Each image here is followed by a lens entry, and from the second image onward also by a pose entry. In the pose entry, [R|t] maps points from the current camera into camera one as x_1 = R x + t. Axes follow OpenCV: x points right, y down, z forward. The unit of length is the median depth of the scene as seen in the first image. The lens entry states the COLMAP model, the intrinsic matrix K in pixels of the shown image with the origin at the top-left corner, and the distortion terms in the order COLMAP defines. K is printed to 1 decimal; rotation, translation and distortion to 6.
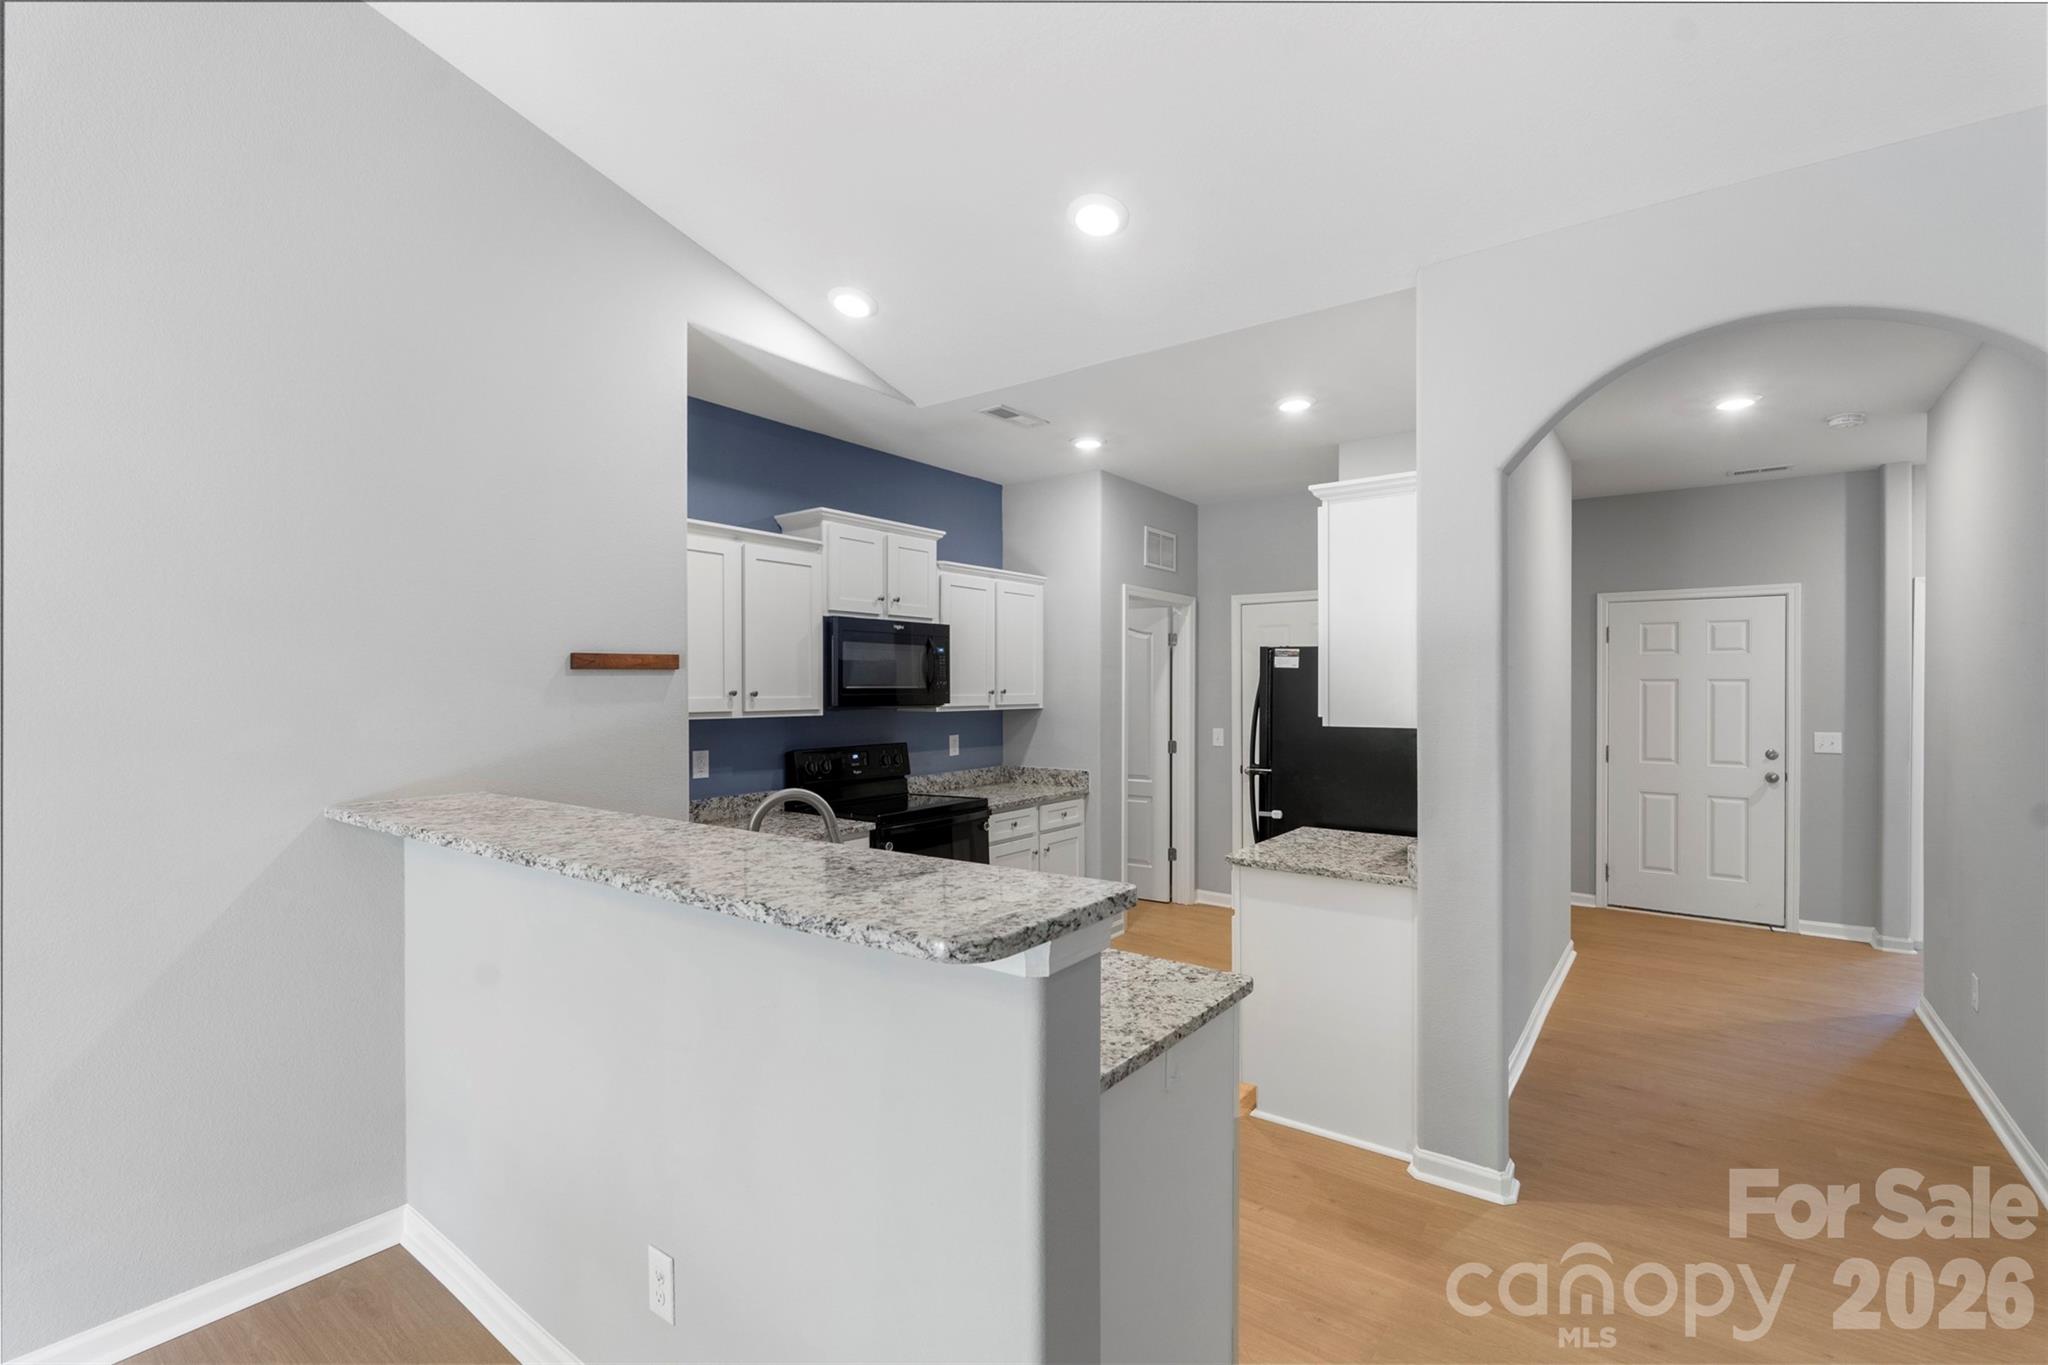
lens RADIAL K [[901.0, 0, 1032.7], [0, 901.0, 682.5], [0, 0, 1]] dist [-0.001426, 0.000005]
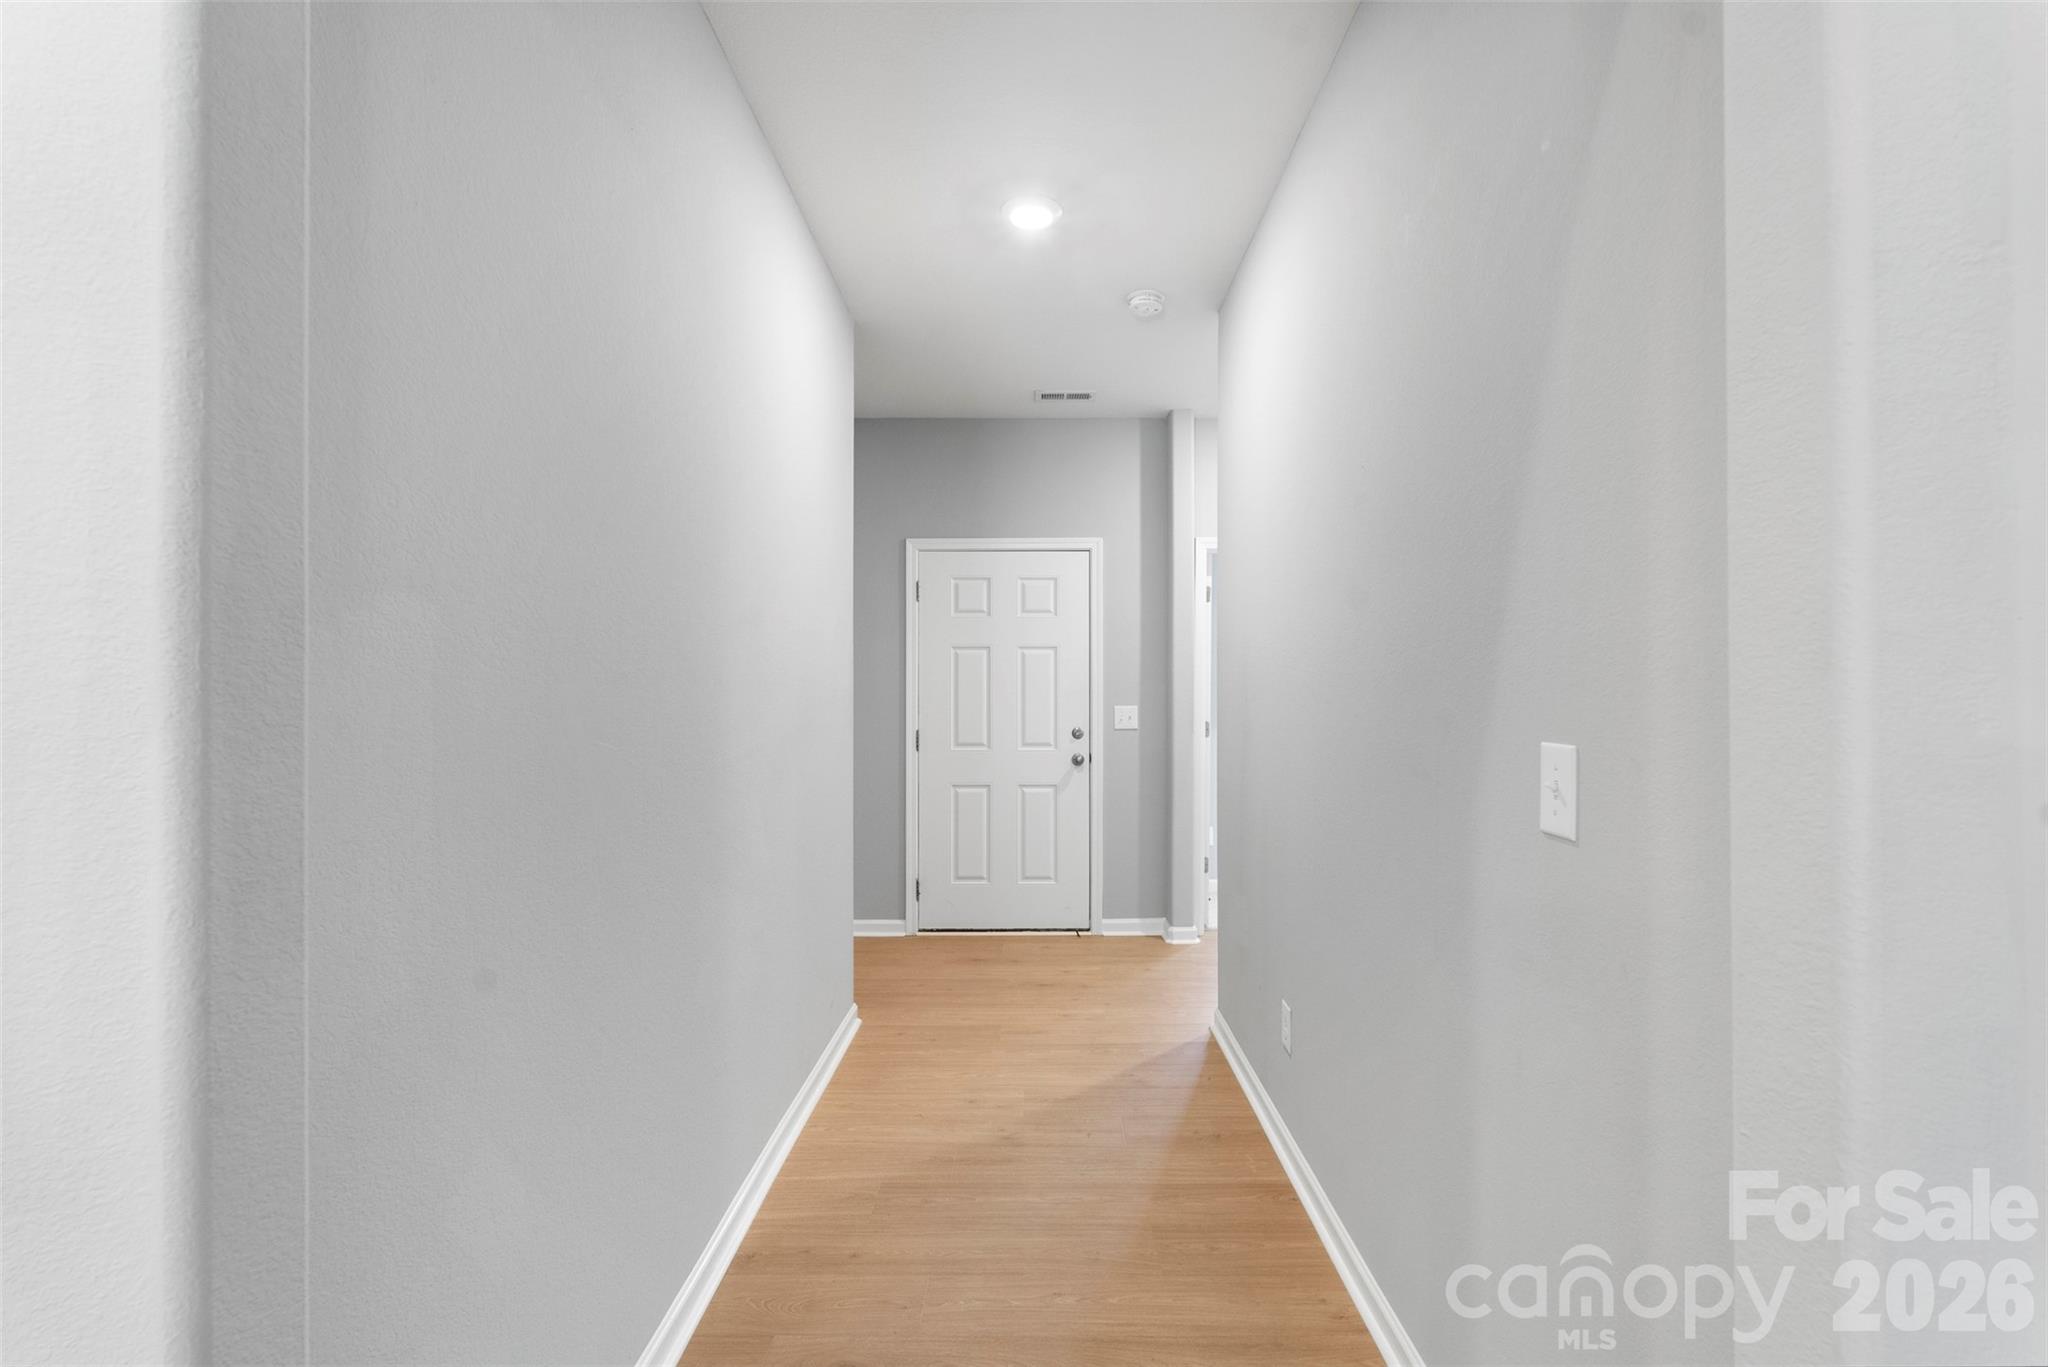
lens RADIAL K [[915.9, 0, 1024.0], [0, 915.9, 683.5], [0, 0, 1]] dist [0.000040, -0.000534]
pose [[0.811675, 0.004085, 0.584095, 0.302459], [0.003168, 0.999930, -0.011395, 0.048530], [-0.584101, 0.011099, 0.811605, 0.359656]]
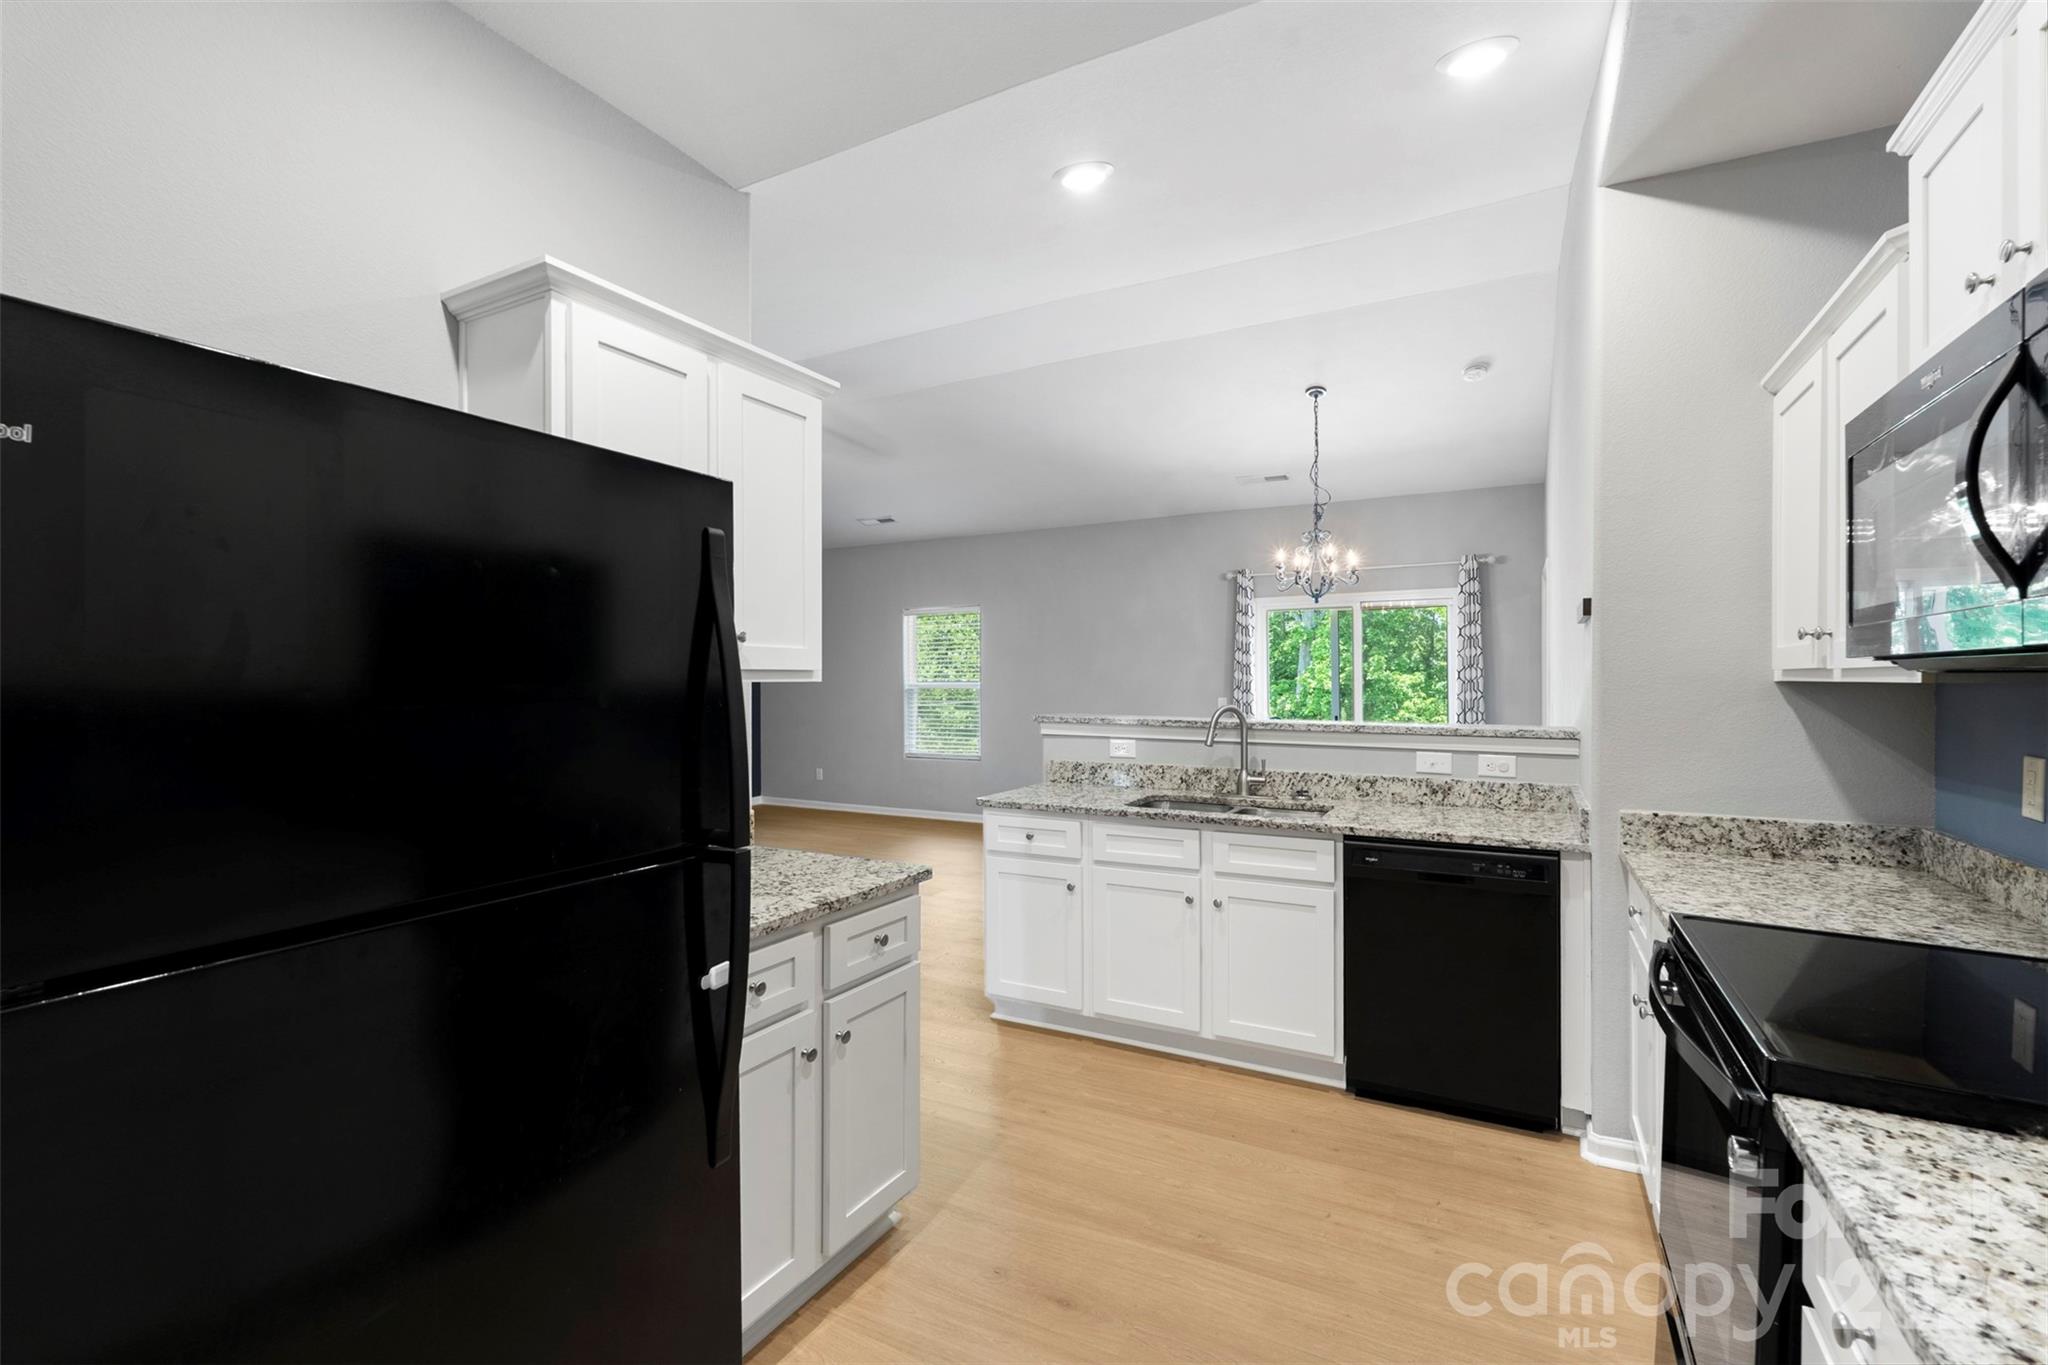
lens RADIAL K [[900.7, 0, 1035.0], [0, 900.7, 681.3], [0, 0, 1]] dist [-0.000059, 0.000197]
pose [[-0.988401, -0.000367, -0.151864, 0.159903], [-0.000059, 0.999998, -0.002027, 0.031540], [0.151864, -0.001994, -0.988399, 1.133454]]
